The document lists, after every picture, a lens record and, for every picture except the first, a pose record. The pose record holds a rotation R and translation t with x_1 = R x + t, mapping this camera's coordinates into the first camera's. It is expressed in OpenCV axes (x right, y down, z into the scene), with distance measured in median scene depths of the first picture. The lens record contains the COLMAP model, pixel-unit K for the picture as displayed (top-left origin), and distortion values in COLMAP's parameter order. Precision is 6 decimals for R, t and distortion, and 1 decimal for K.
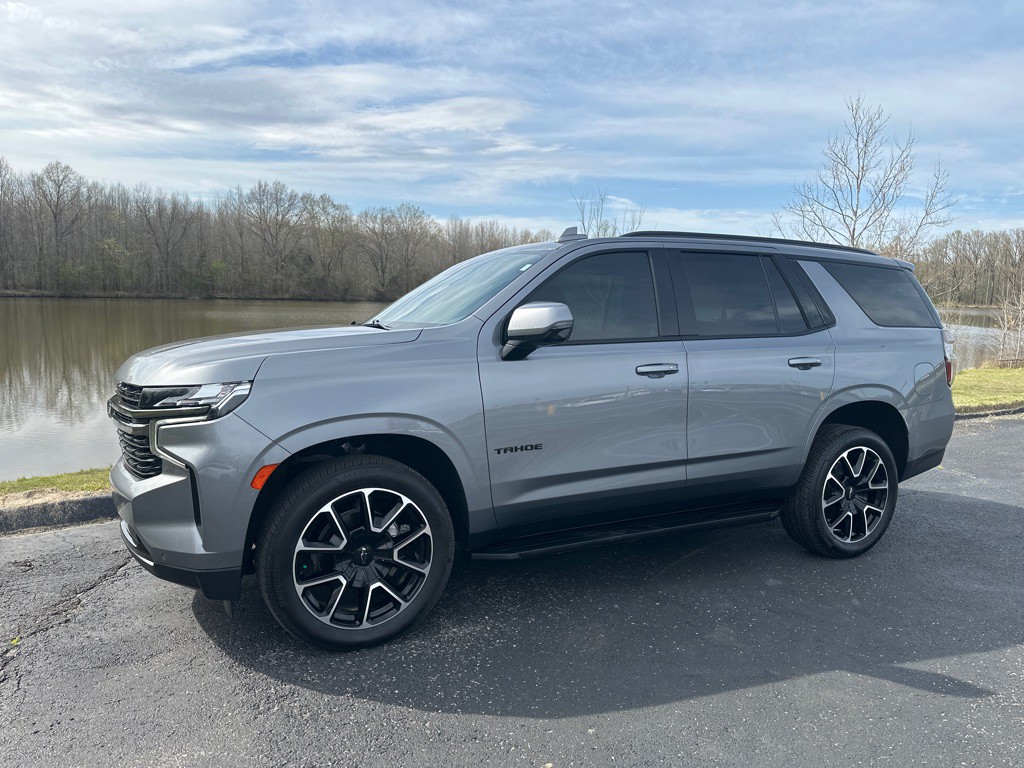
lens RADIAL K [[719.1, 0, 495.7], [0, 719.1, 378.7], [0, 0, 1]] dist [0.049446, -0.059058]
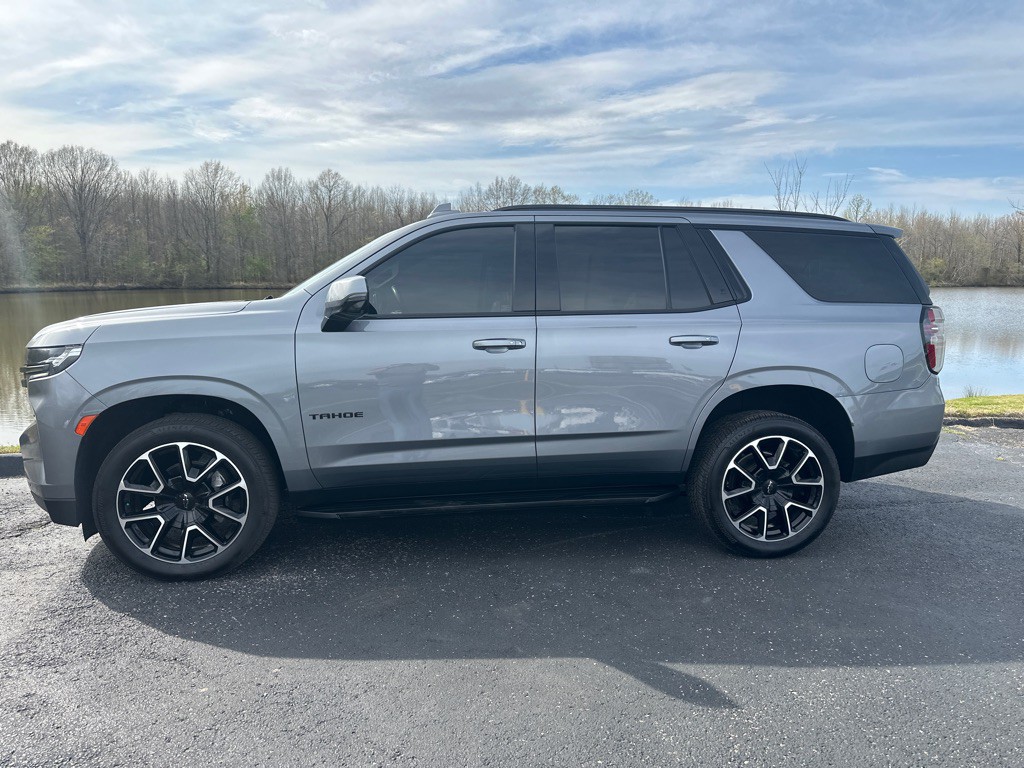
lens RADIAL K [[716.9, 0, 507.2], [0, 716.9, 385.7], [0, 0, 1]] dist [0.051054, -0.054505]
pose [[0.952616, 0.030380, -0.302654, 0.460139], [-0.022494, 0.999311, 0.029508, 0.012835], [0.303342, -0.021301, 0.952644, 0.049850]]
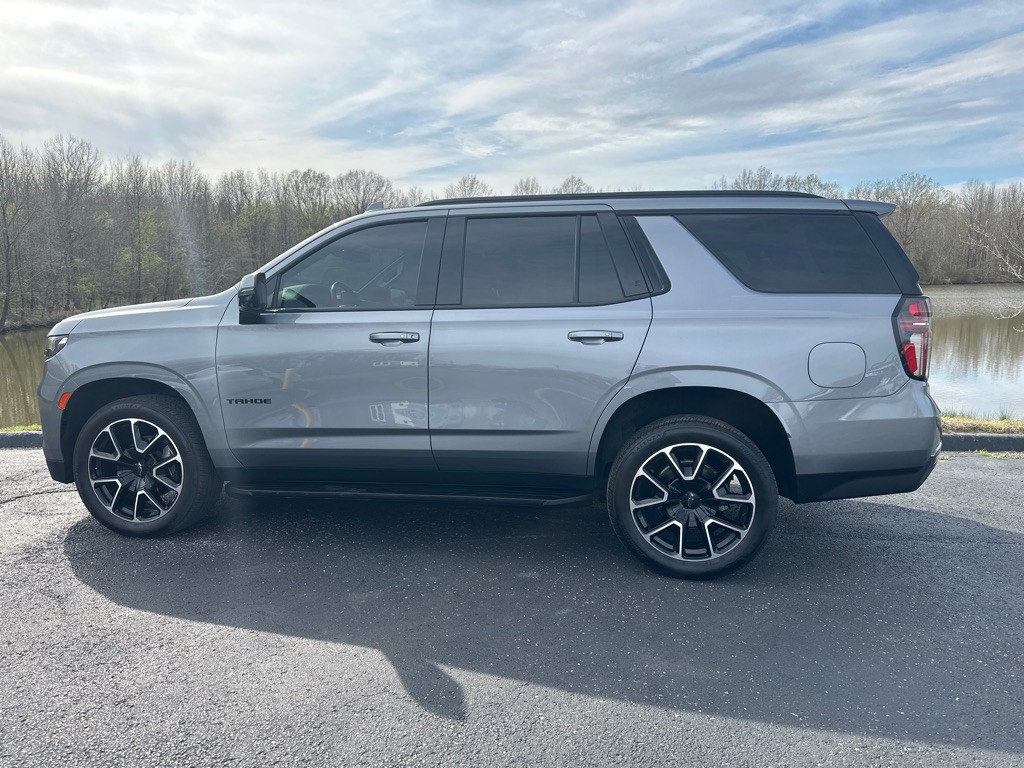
lens RADIAL K [[716.9, 0, 507.2], [0, 716.9, 385.7], [0, 0, 1]] dist [0.051054, -0.054505]
pose [[0.798786, 0.056393, -0.598966, 0.825623], [-0.041562, 0.998391, 0.038572, 0.008121], [0.600178, -0.005917, 0.799845, 0.243233]]
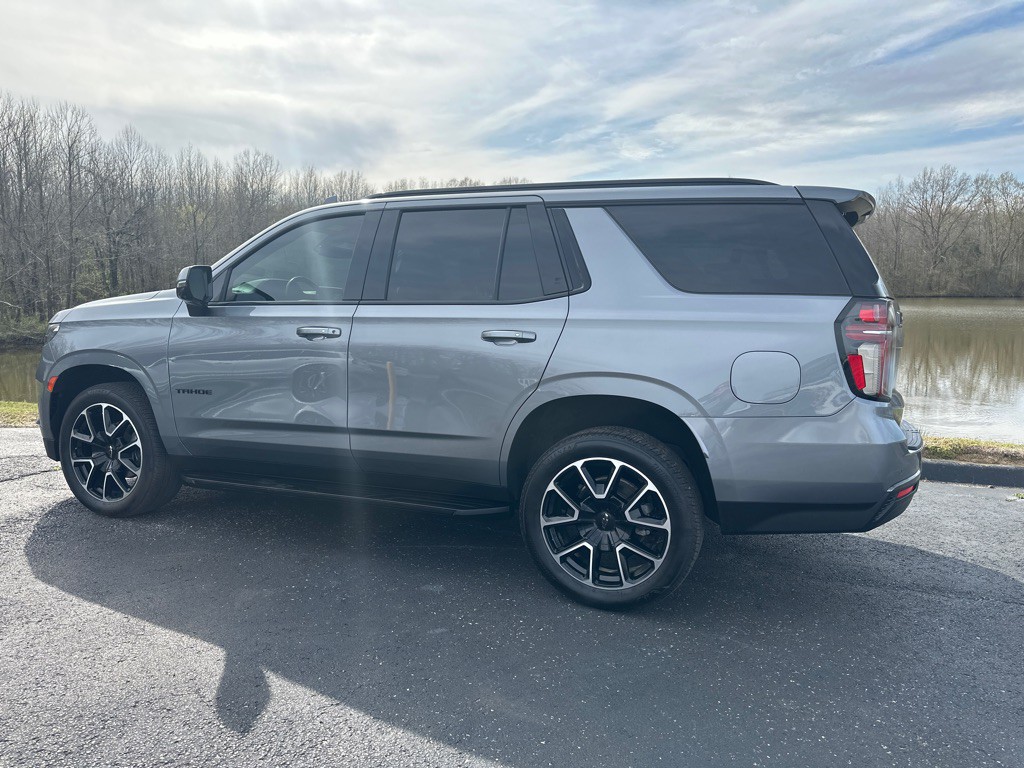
lens RADIAL K [[716.9, 0, 507.2], [0, 716.9, 385.7], [0, 0, 1]] dist [0.051054, -0.054505]
pose [[0.658702, 0.082791, -0.747836, 0.984116], [-0.075327, 0.996190, 0.043938, -0.002316], [0.748624, 0.027390, 0.662429, 0.458745]]
